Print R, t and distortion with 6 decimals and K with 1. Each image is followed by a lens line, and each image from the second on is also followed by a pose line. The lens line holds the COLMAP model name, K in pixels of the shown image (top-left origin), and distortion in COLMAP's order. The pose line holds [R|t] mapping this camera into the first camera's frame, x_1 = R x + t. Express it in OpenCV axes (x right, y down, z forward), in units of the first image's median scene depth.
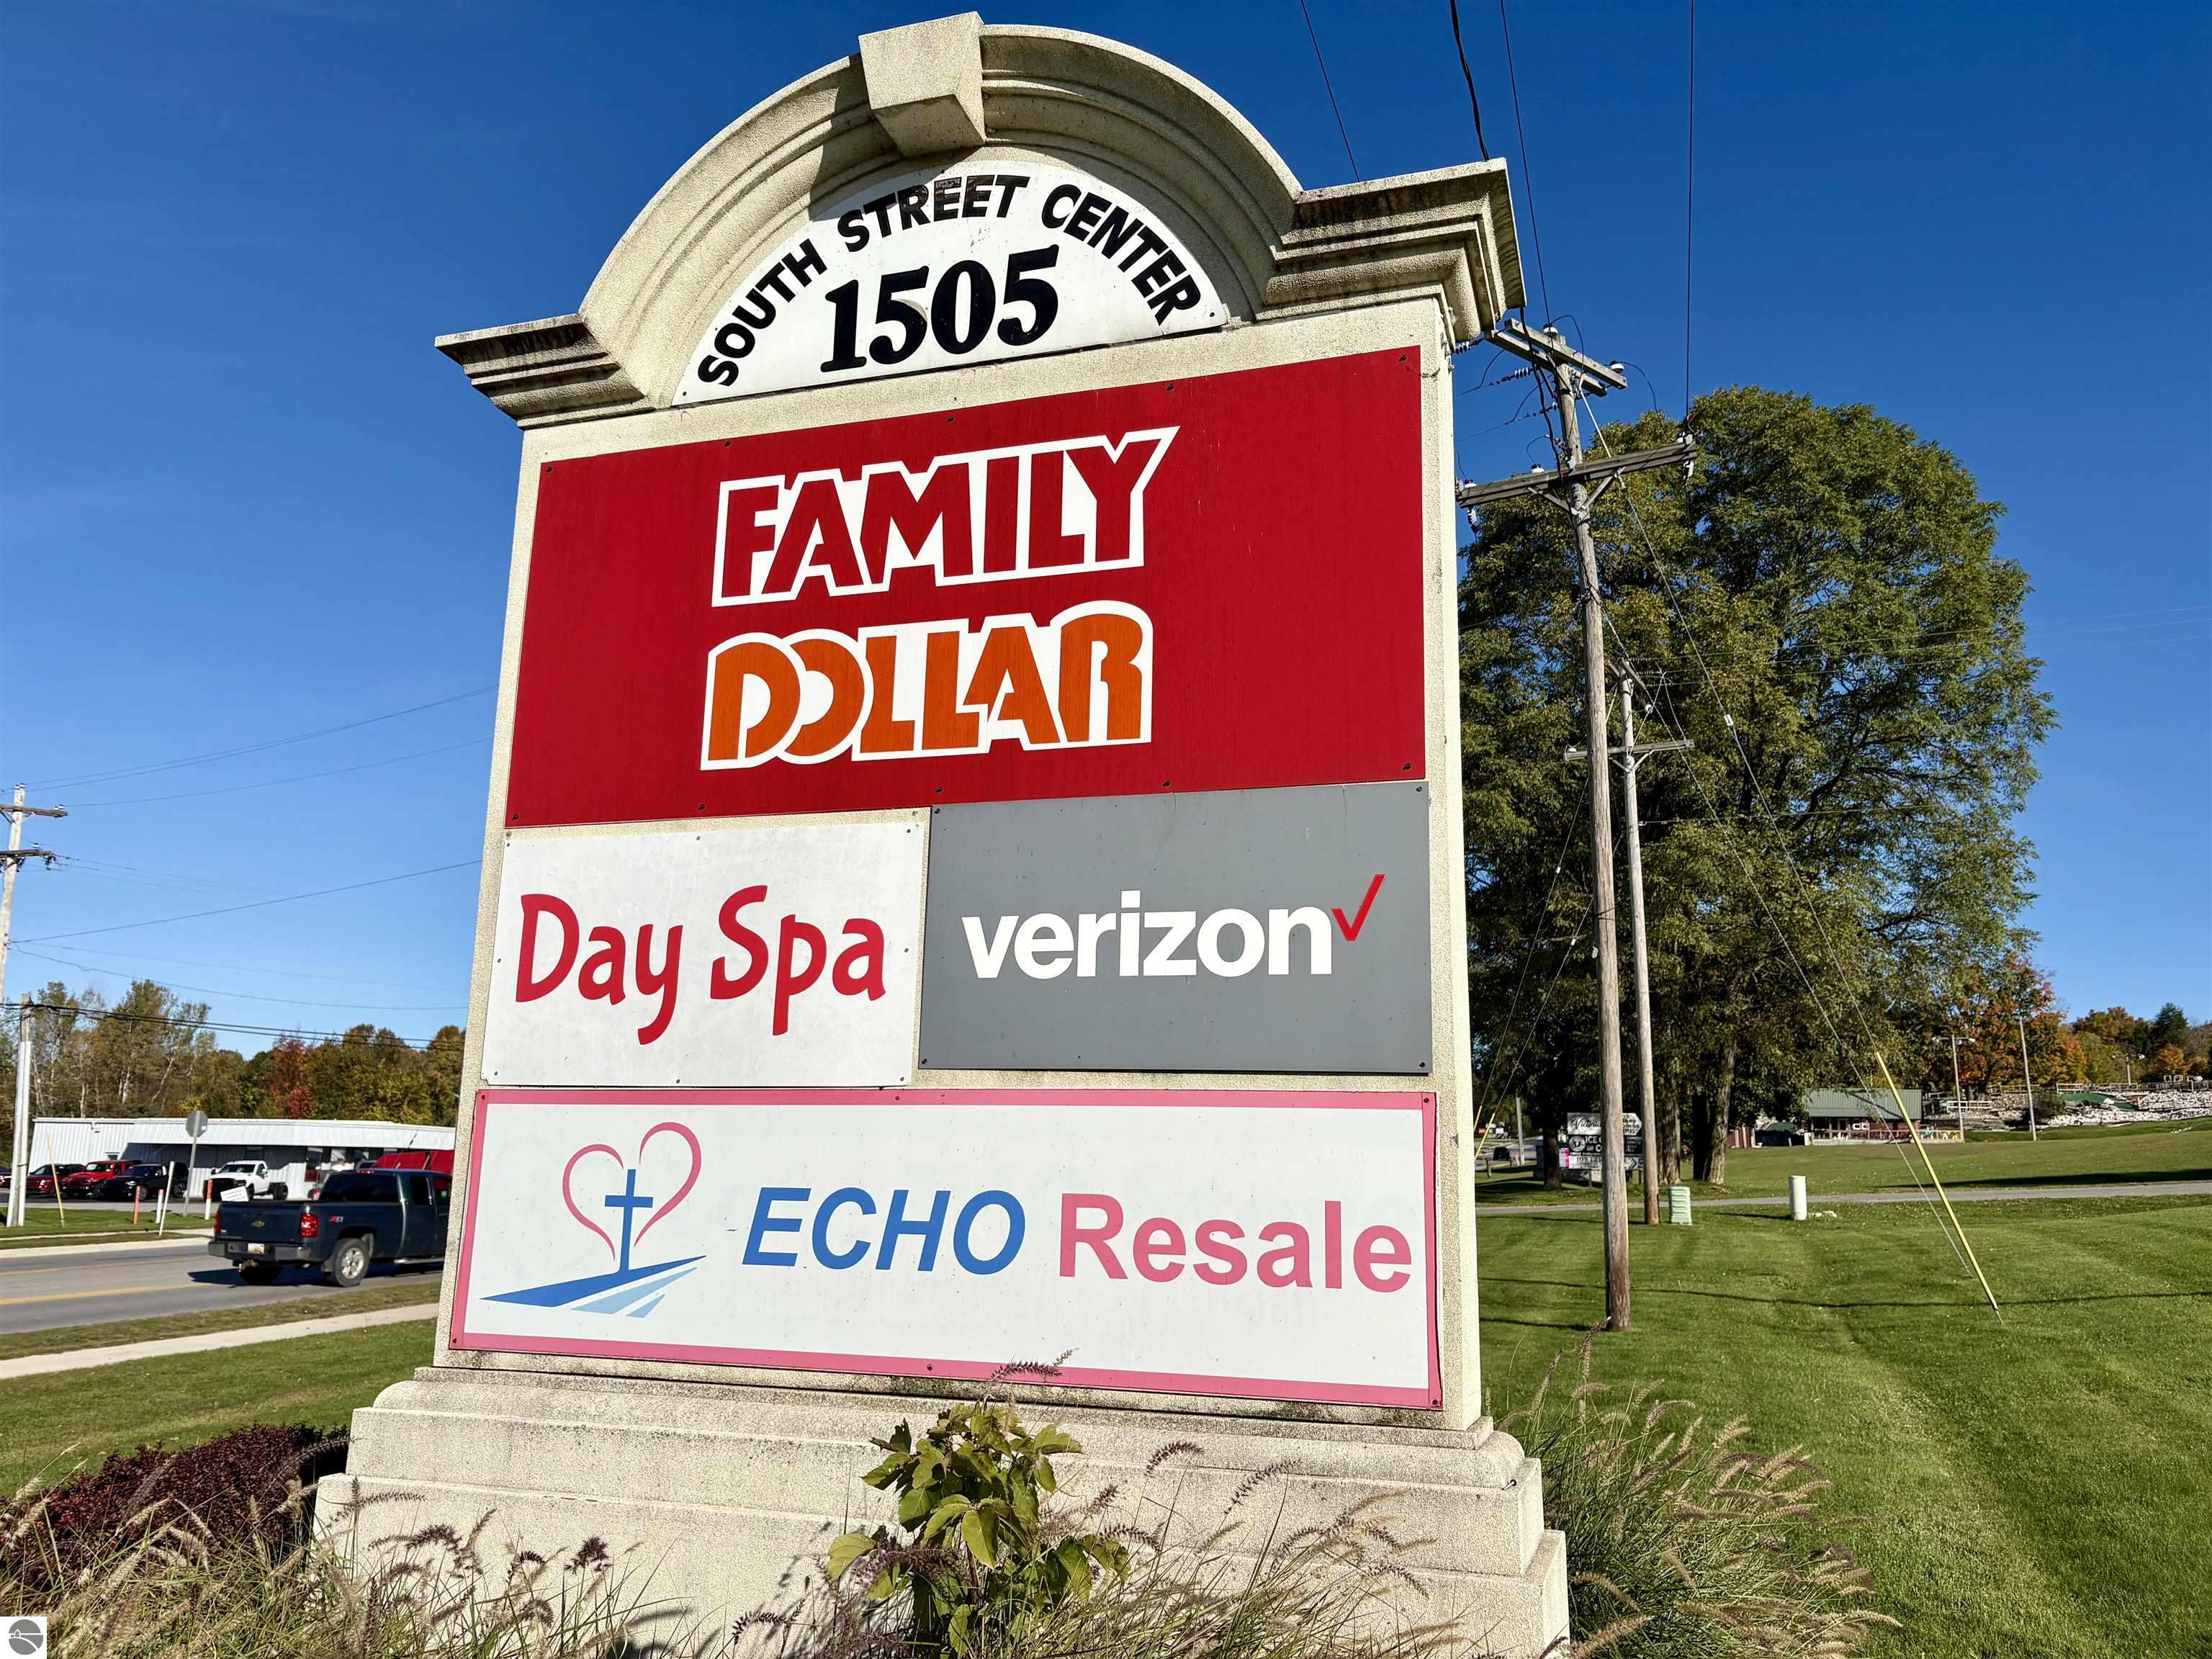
lens RADIAL K [[1644.4, 0, 1093.4], [0, 1644.4, 839.2], [0, 0, 1]] dist [0.063285, -0.066986]
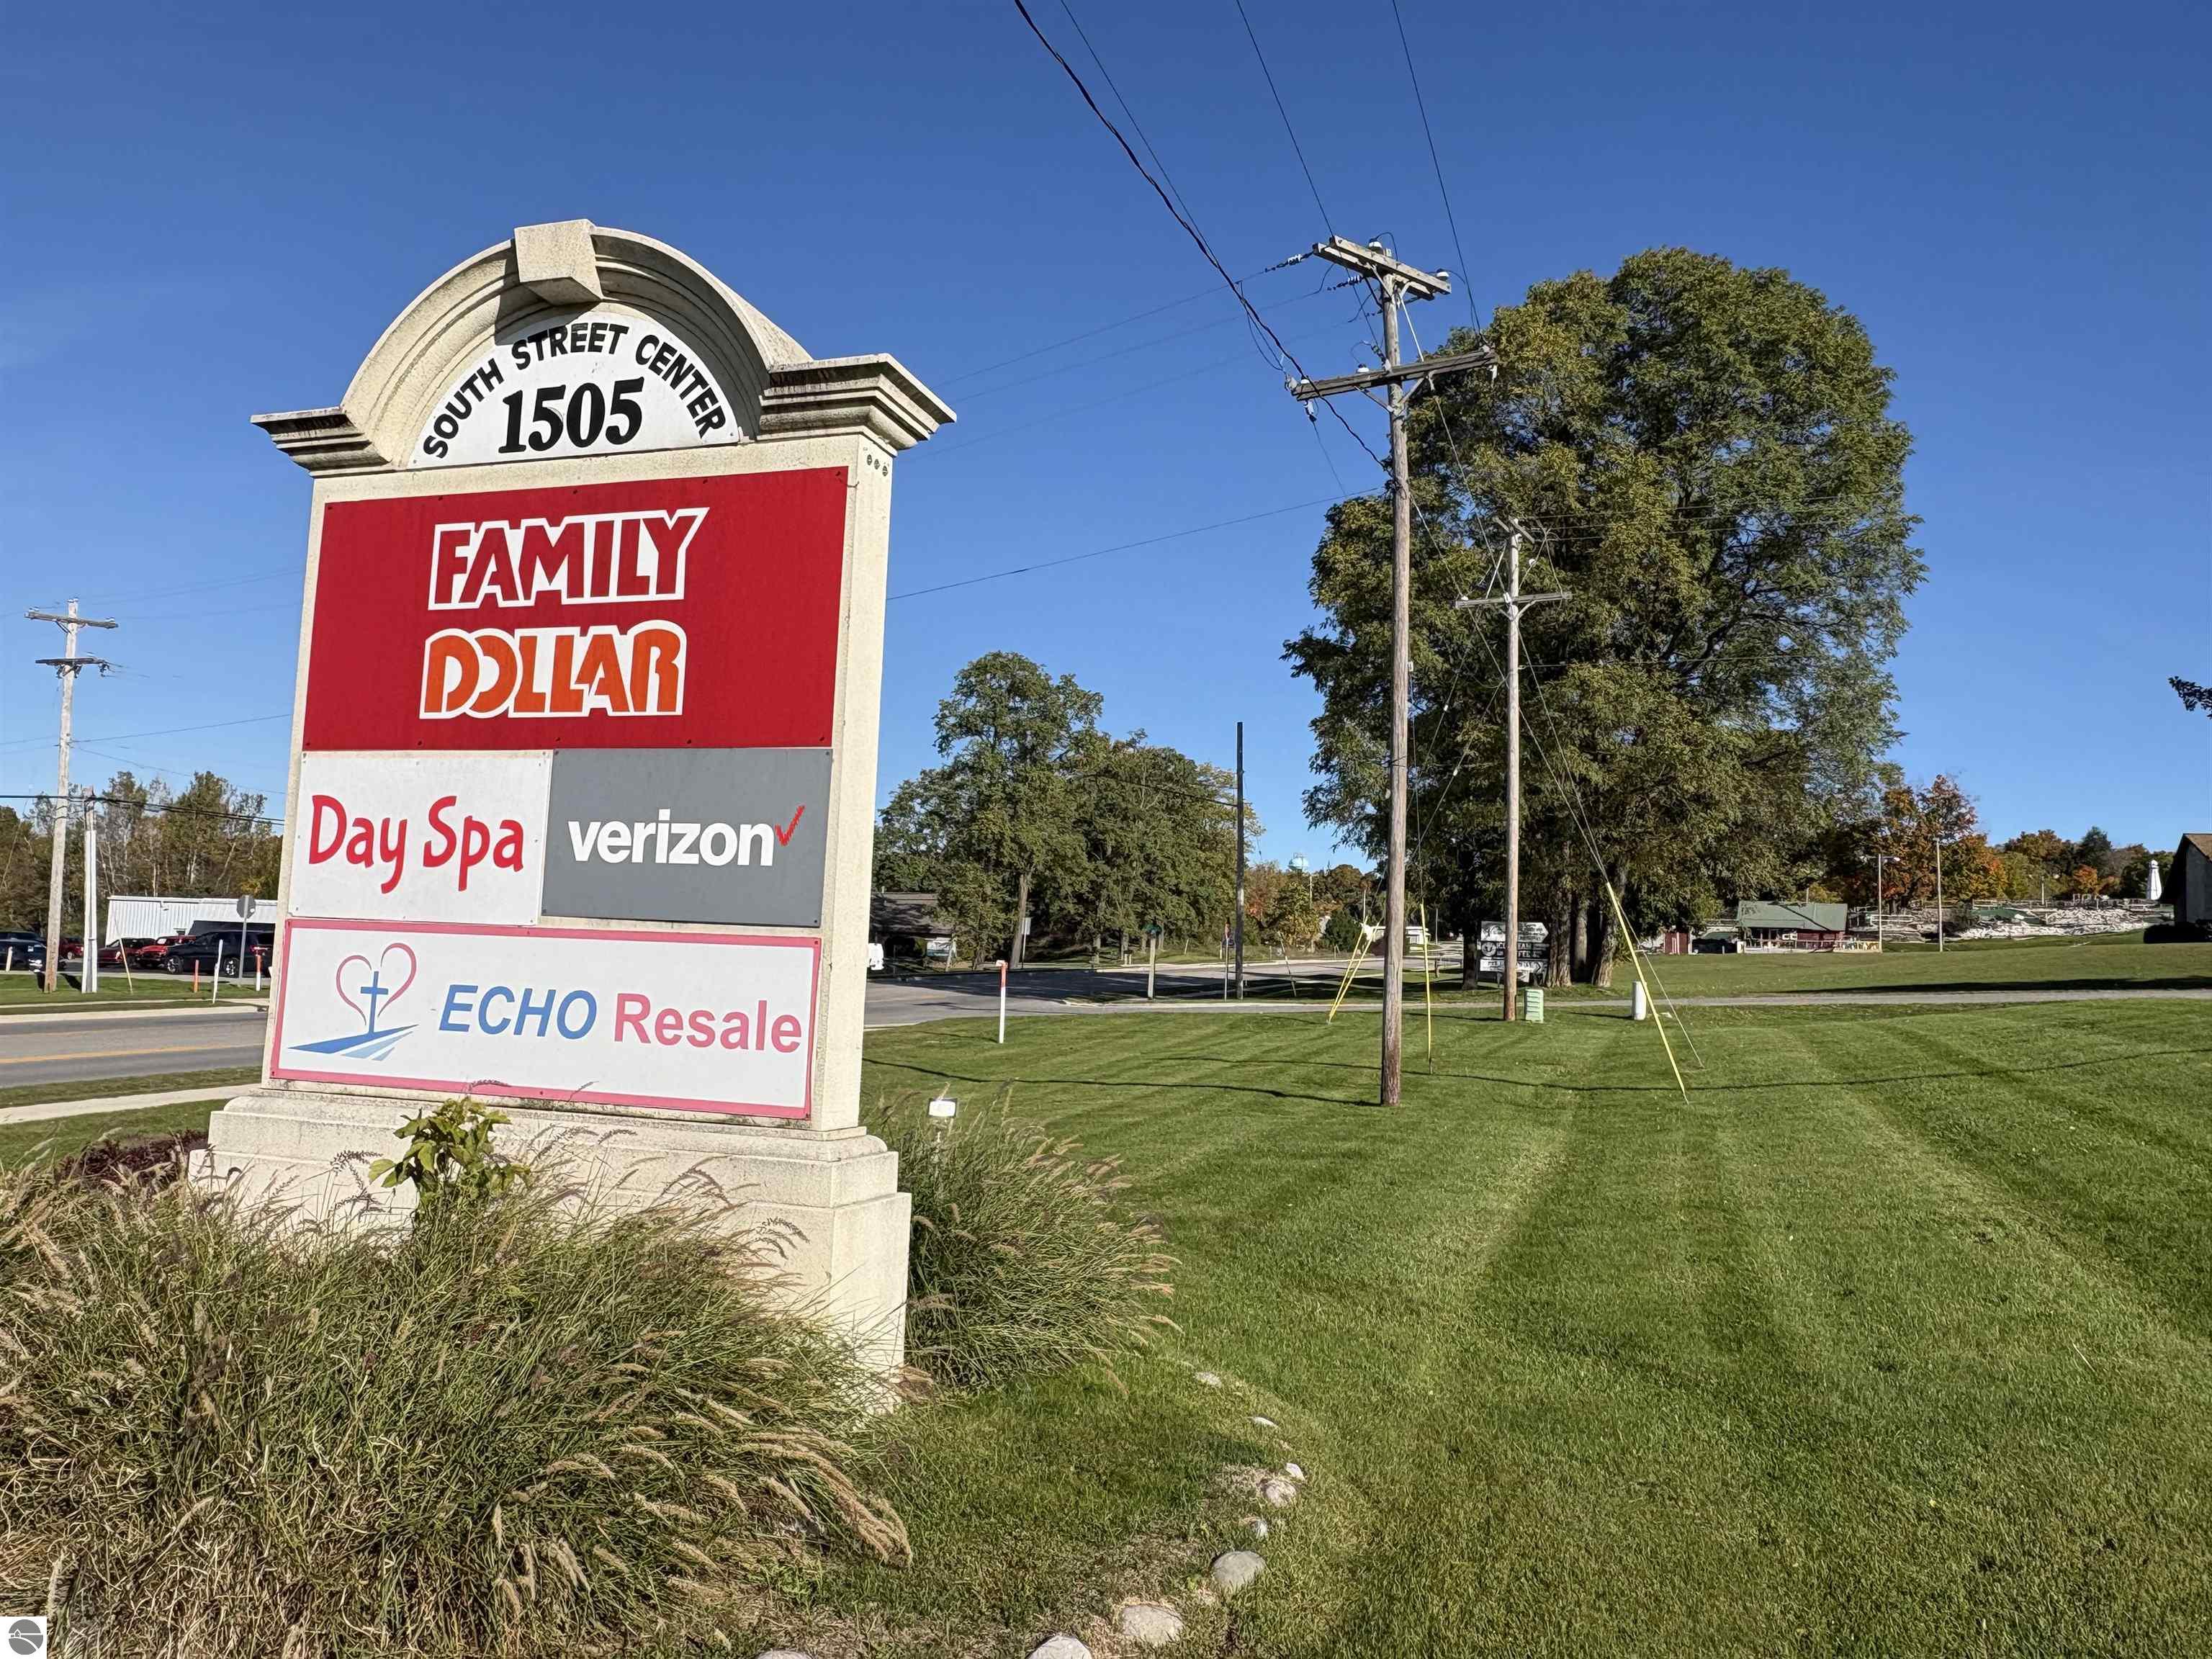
lens RADIAL K [[1589.0, 0, 1106.0], [0, 1589.0, 829.5], [0, 0, 1]] dist [-0.000324, 0.003937]
pose [[0.999805, 0.019063, -0.005144, 0.414958], [-0.018355, 0.993350, 0.113660, -0.119790], [0.007277, -0.113544, 0.993506, -0.487325]]
